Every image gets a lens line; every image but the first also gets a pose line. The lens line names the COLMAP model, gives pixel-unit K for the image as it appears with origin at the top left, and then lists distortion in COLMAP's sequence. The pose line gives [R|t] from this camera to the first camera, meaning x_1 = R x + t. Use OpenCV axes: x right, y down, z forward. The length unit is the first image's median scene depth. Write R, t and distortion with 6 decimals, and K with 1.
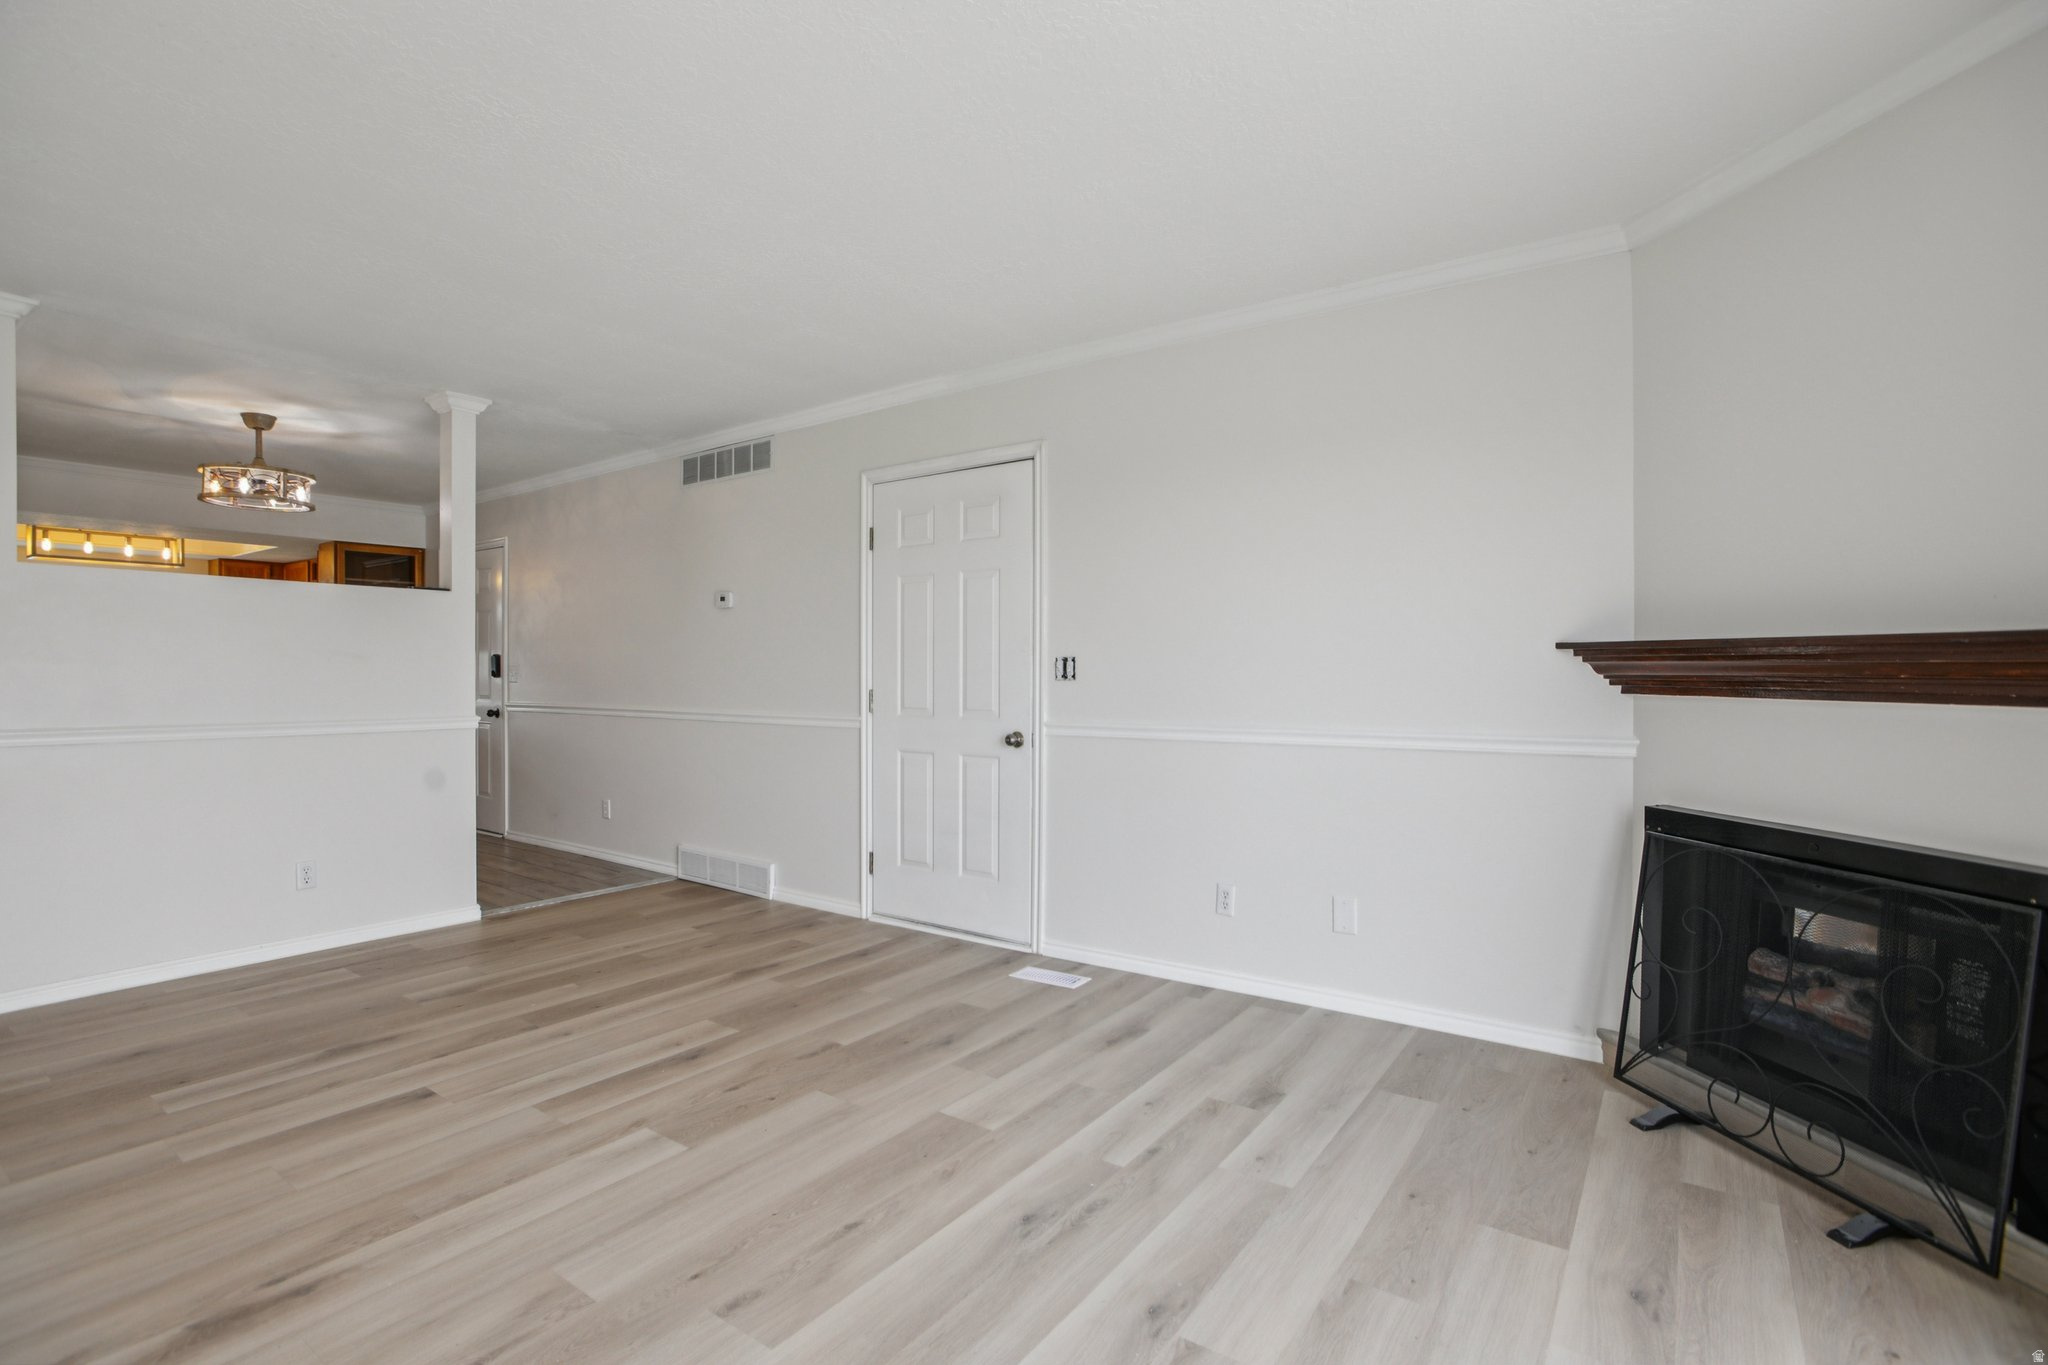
lens RADIAL K [[965.8, 0, 1016.1], [0, 965.8, 670.4], [0, 0, 1]] dist [-0.051596, 0.020631]
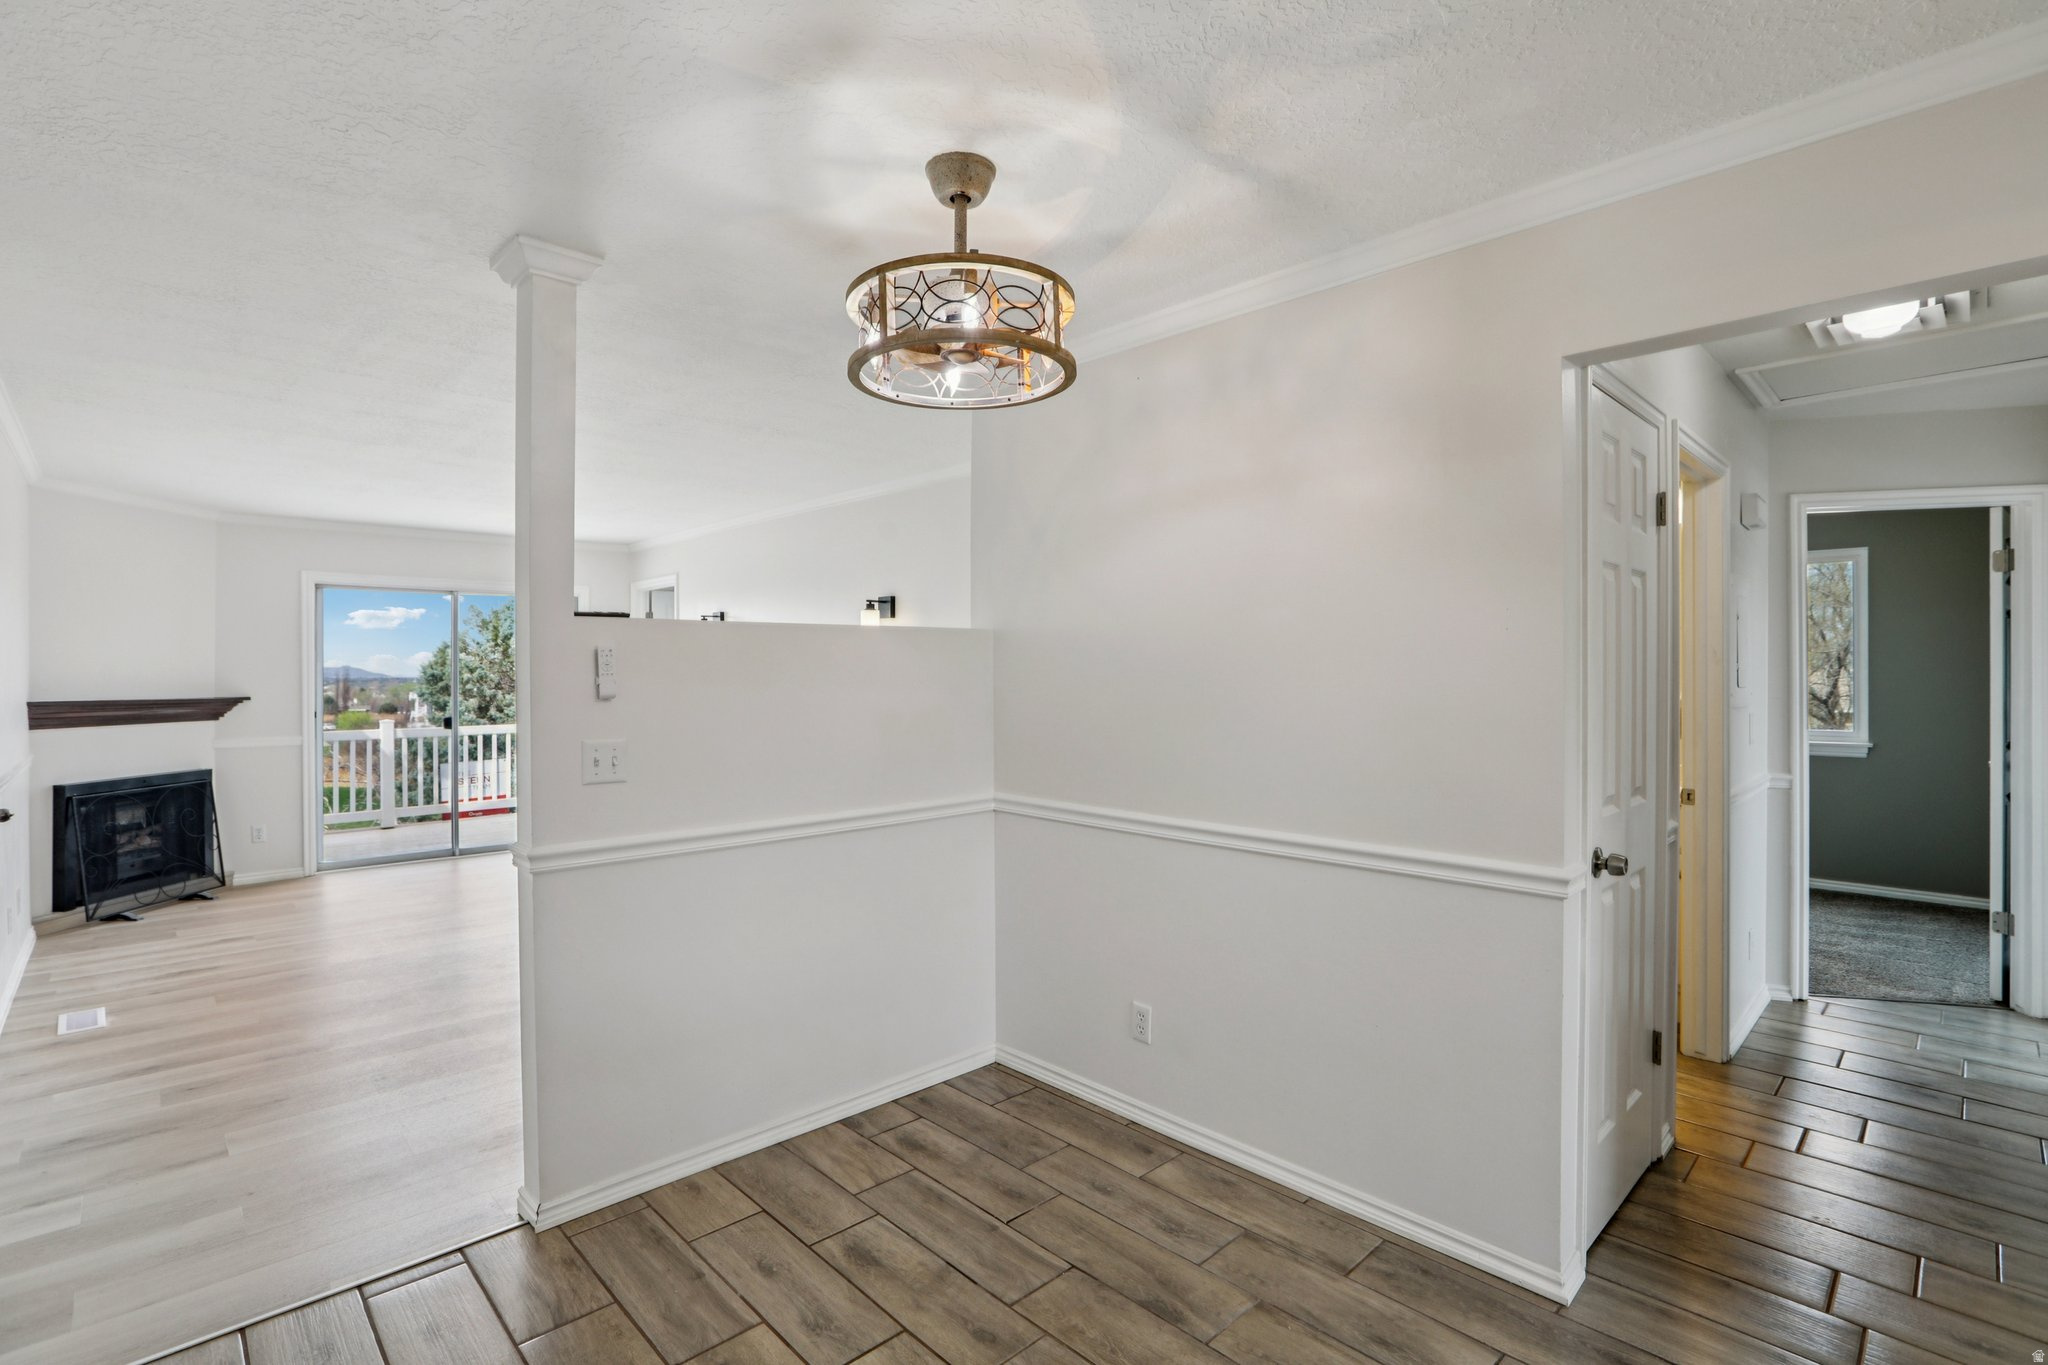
lens RADIAL K [[975.3, 0, 1033.1], [0, 975.3, 673.6], [0, 0, 1]] dist [-0.048636, 0.018924]
pose [[-0.982372, 0.002740, 0.186919, -1.280032], [0.002937, 0.999995, 0.000777, -0.065052], [-0.186916, 0.001312, -0.982375, 1.956292]]
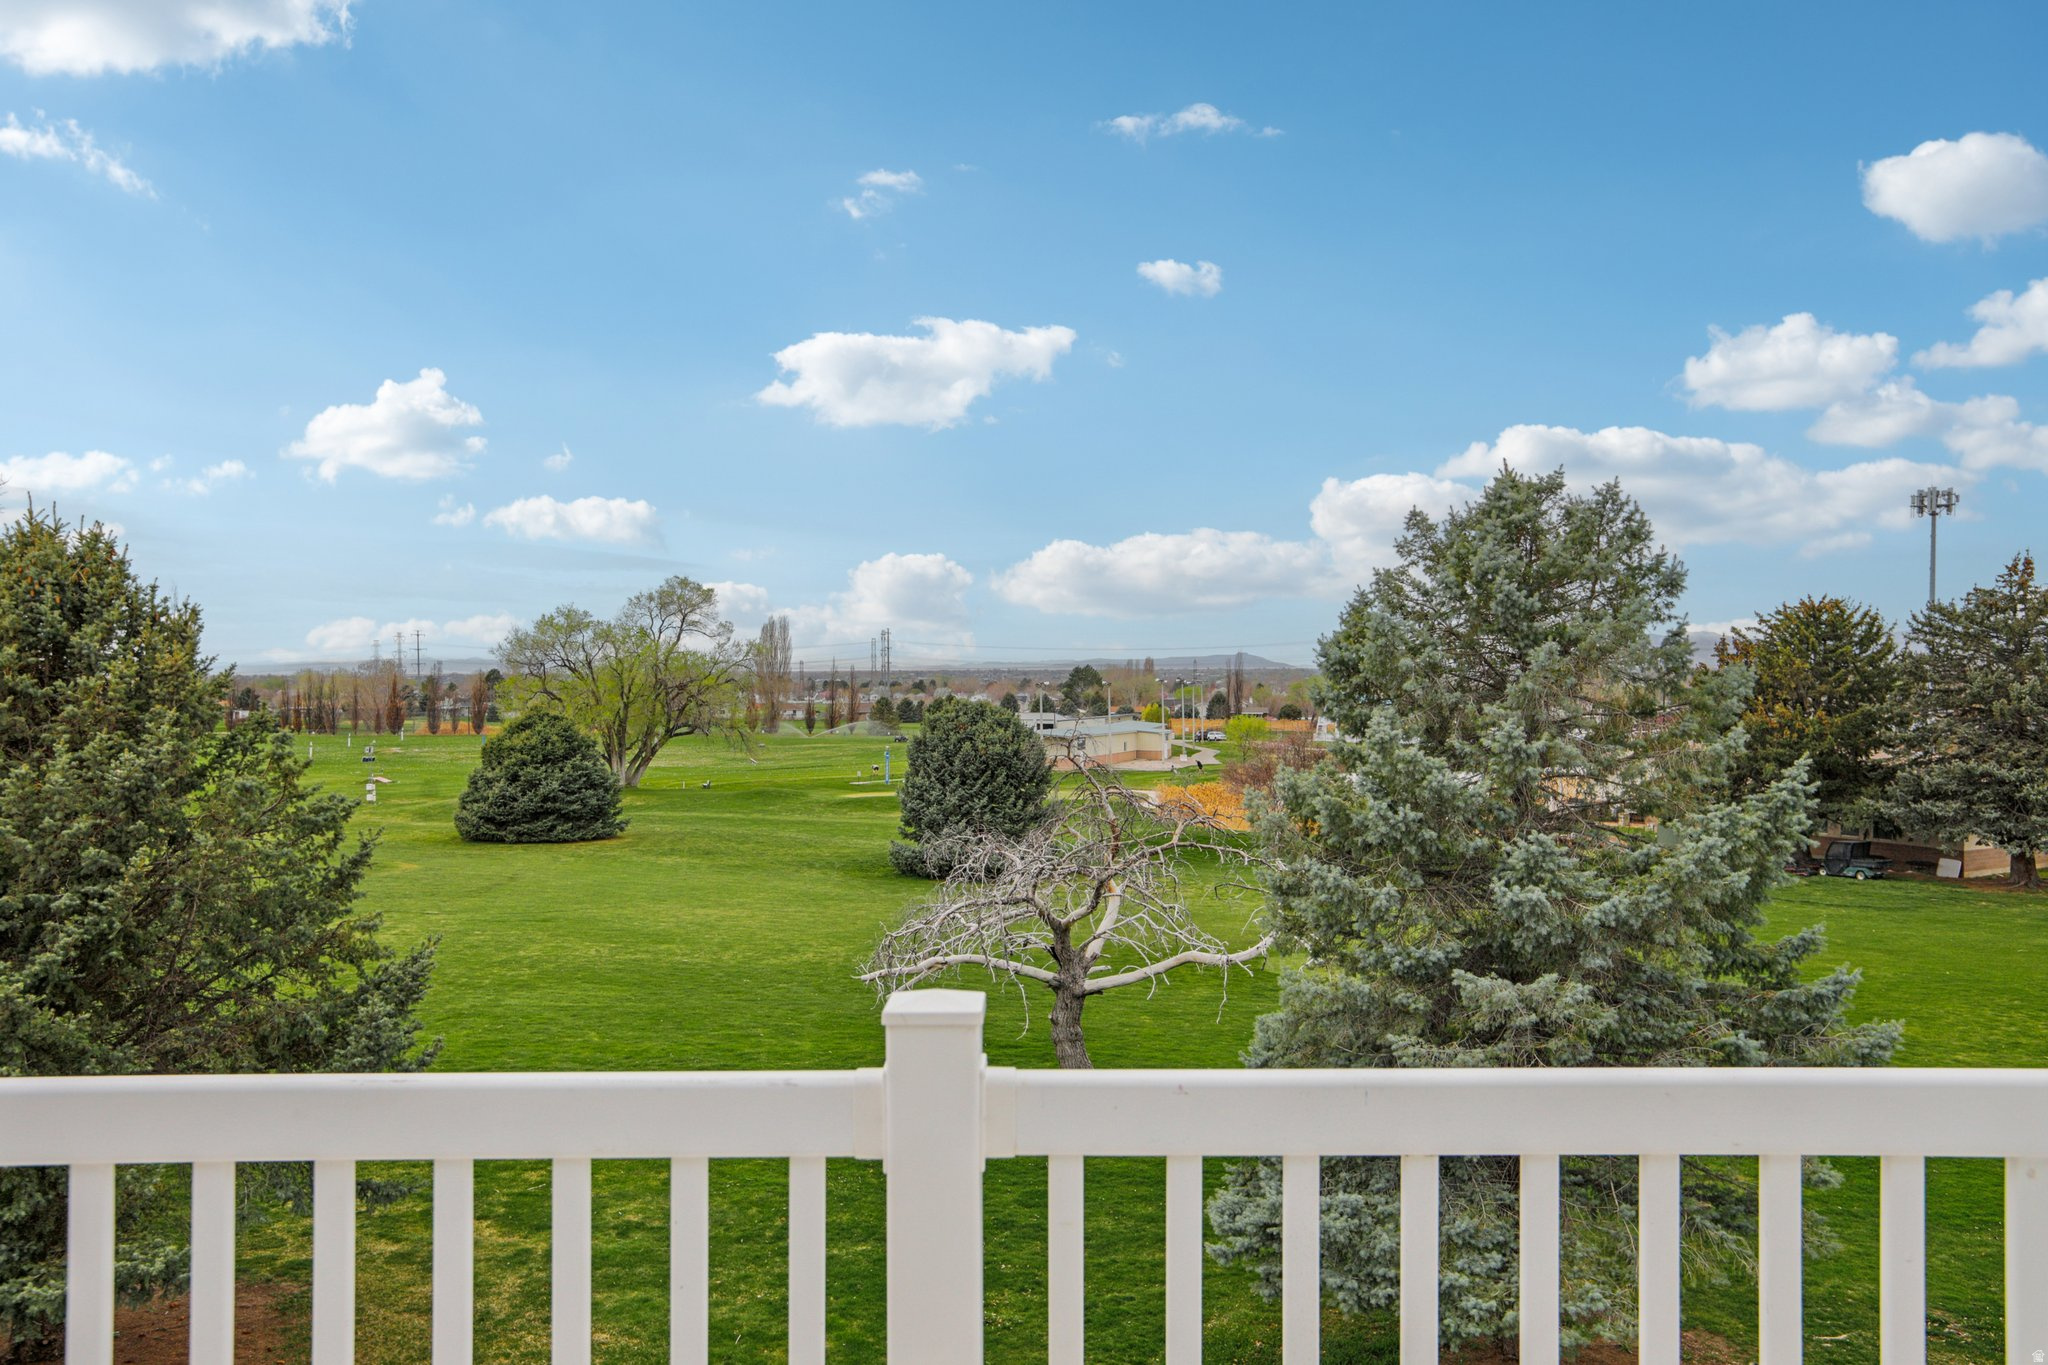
lens RADIAL K [[1551.9, 0, 1008.6], [0, 1551.9, 724.3], [0, 0, 1]] dist [0.010109, 0.085013]
pose [[-0.572901, -0.029566, 0.819091, 0.534806], [0.002351, 0.999286, 0.037715, -0.048159], [-0.819621, 0.023533, -0.572422, -0.029974]]
